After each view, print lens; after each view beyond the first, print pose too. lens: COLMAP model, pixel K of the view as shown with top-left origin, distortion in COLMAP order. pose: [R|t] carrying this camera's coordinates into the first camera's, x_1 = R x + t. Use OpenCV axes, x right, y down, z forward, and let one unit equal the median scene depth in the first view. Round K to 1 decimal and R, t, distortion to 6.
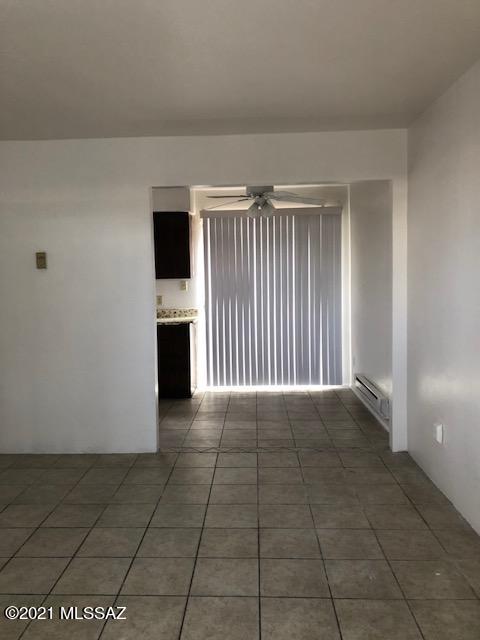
lens RADIAL K [[509.4, 0, 240.0], [0, 509.4, 320.0], [0, 0, 1]] dist [-0.004710, 0.011093]
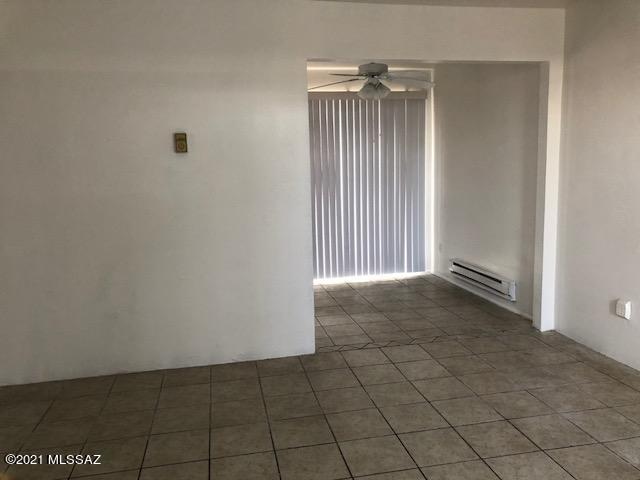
lens RADIAL K [[509.4, 0, 320.0], [0, 509.4, 240.0], [0, 0, 1]] dist [-0.004710, 0.011093]
pose [[0.971712, -0.040936, 0.232593, -0.359131], [0.027881, 0.997860, 0.059143, 0.000745], [-0.234516, -0.050985, 0.970774, 0.112359]]
